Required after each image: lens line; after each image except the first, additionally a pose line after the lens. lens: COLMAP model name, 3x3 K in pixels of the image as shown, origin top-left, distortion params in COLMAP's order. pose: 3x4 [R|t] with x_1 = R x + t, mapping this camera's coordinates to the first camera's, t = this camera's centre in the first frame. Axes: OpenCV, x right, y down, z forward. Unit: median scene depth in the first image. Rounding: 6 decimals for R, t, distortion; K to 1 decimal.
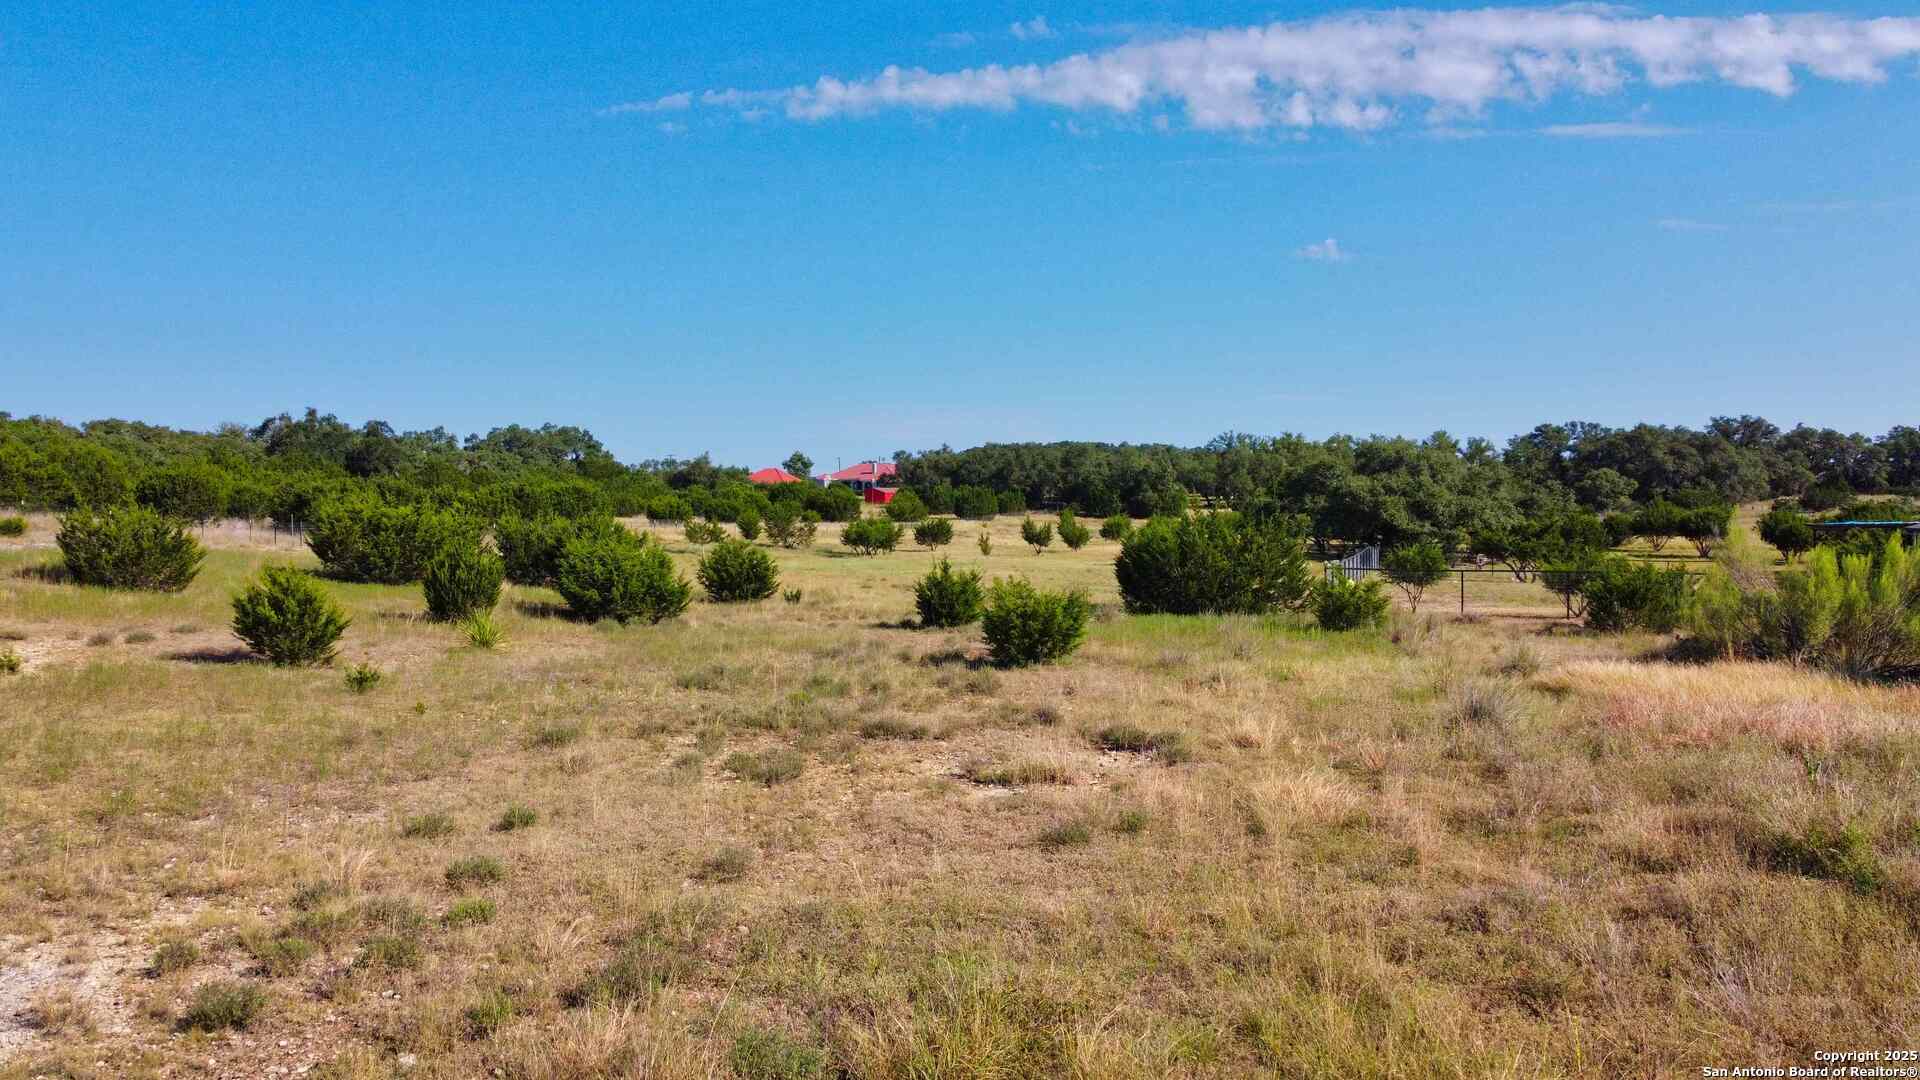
lens RADIAL K [[1475.9, 0, 951.1], [0, 1475.9, 537.8], [0, 0, 1]] dist [-0.001732, 0.043525]
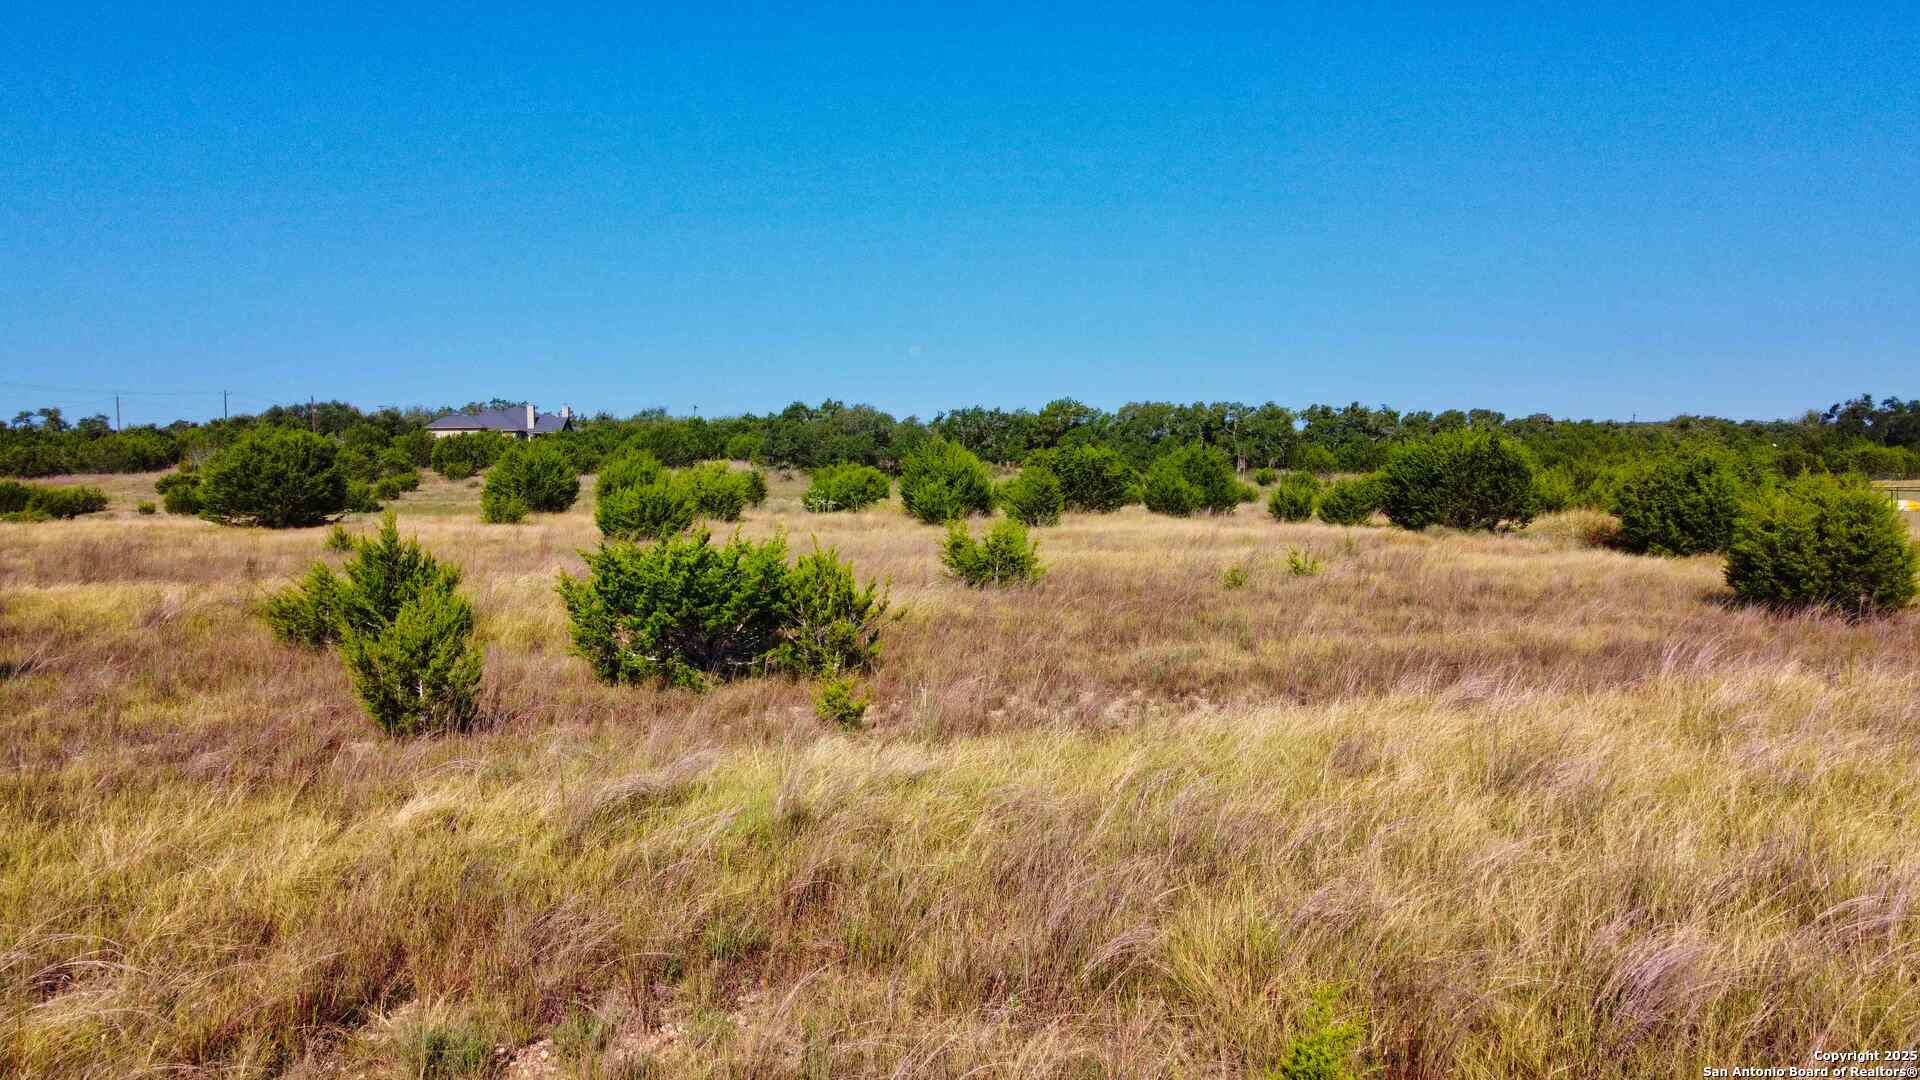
lens RADIAL K [[1475.9, 0, 964.3], [0, 1475.9, 539.7], [0, 0, 1]] dist [-0.001732, 0.043525]
pose [[0.333621, 0.016999, -0.942554, 0.686269], [-0.002085, 0.999848, 0.017294, 0.023053], [0.942705, -0.003804, 0.333605, -0.216783]]
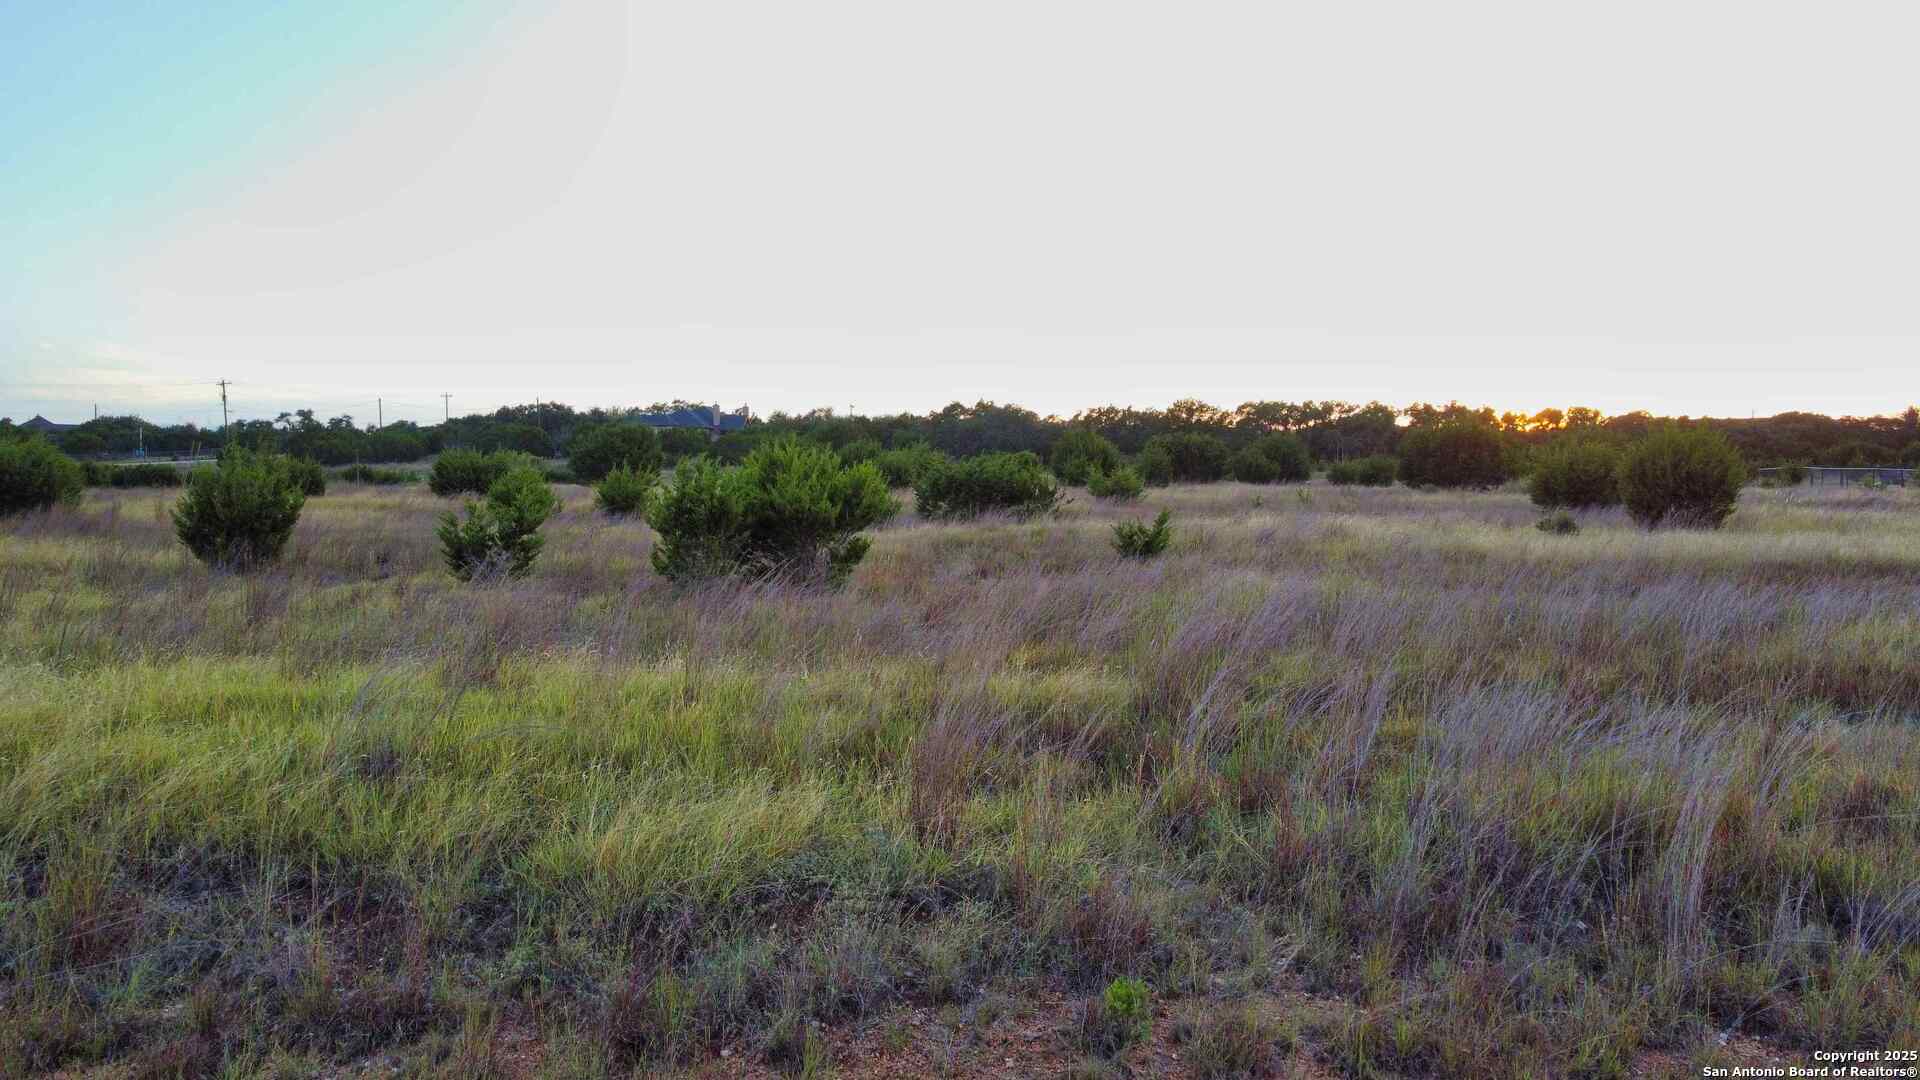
lens RADIAL K [[1475.9, 0, 962.5], [0, 1475.9, 533.6], [0, 0, 1]] dist [-0.001732, 0.043525]
pose [[0.245421, 0.014609, -0.969307, 0.867411], [-0.006534, 0.999889, 0.013416, 0.038426], [0.969395, 0.003041, 0.245489, -0.281295]]
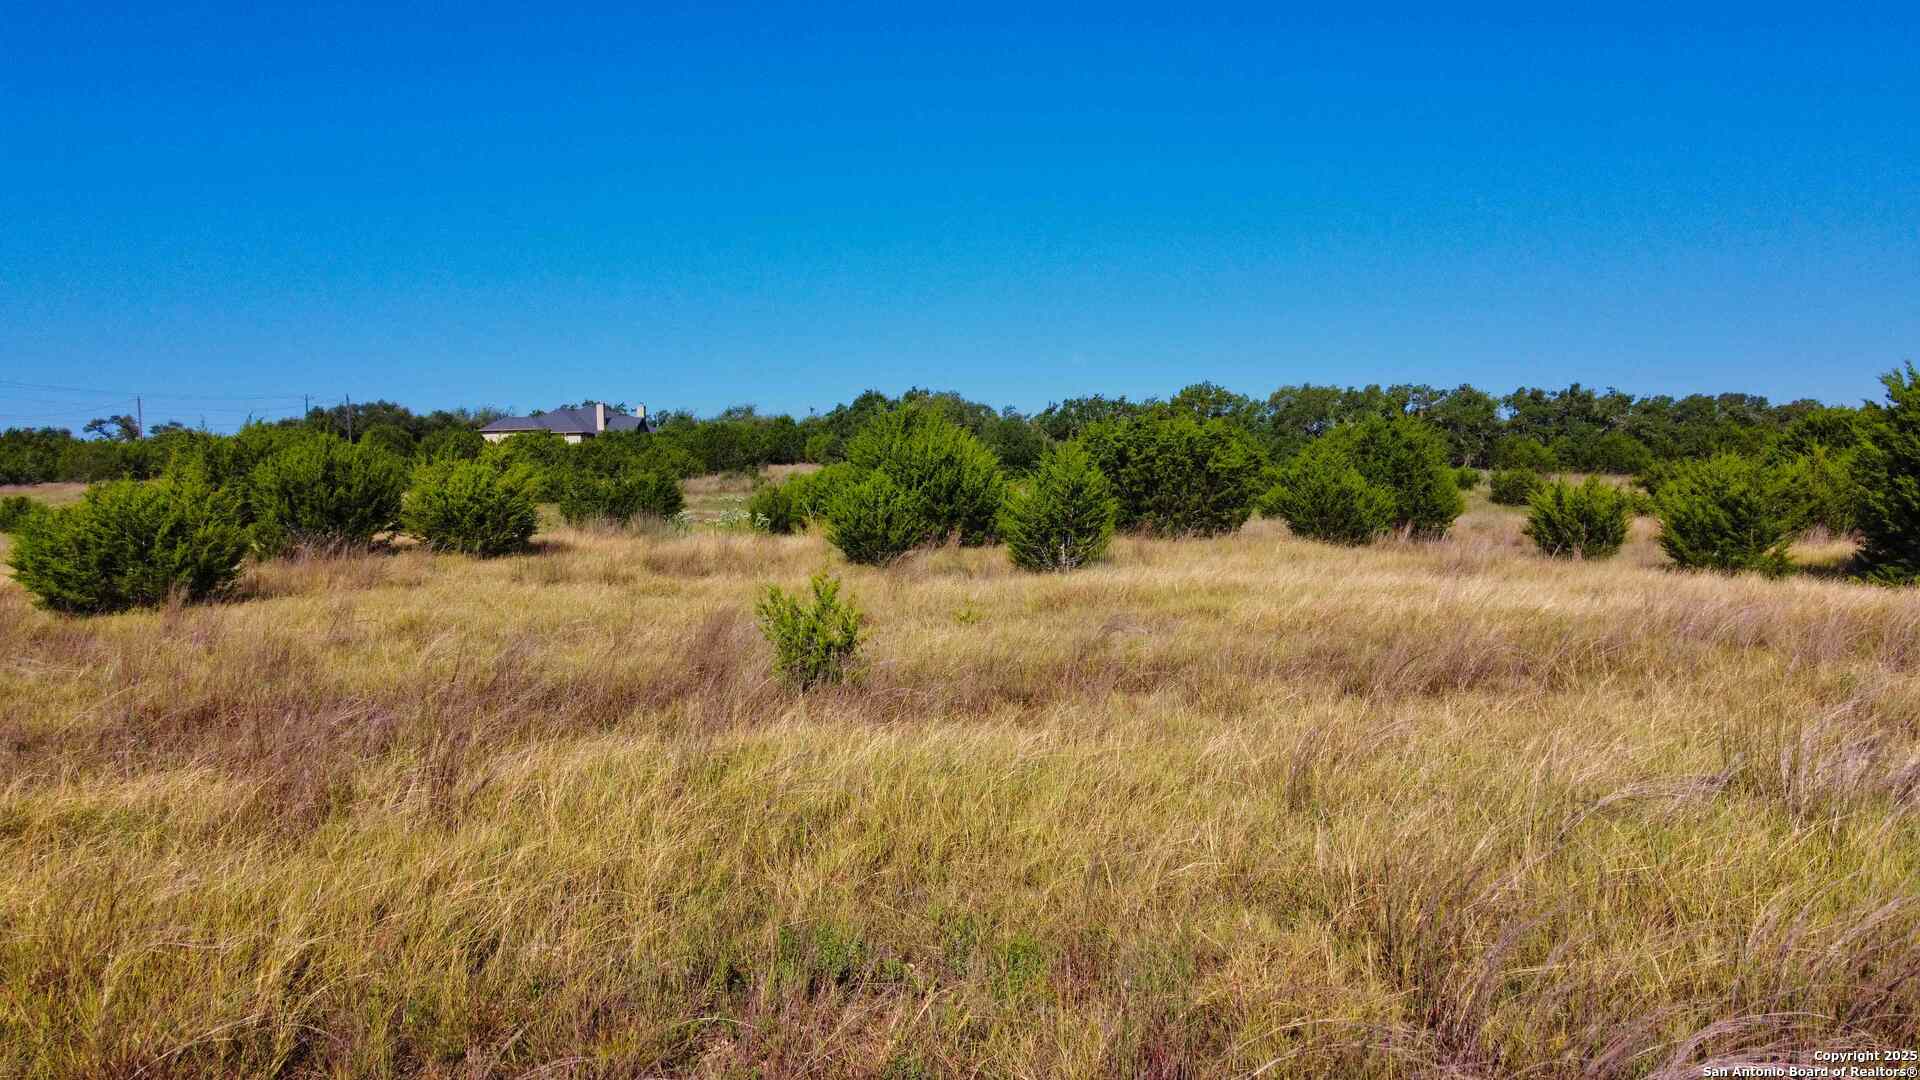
lens RADIAL K [[1475.9, 0, 967.1], [0, 1475.9, 532.6], [0, 0, 1]] dist [-0.001732, 0.043525]
pose [[0.229688, 0.006550, -0.973242, 0.467758], [0.000983, 0.999975, 0.006962, 0.019765], [0.973264, -0.002556, 0.229676, -0.101766]]
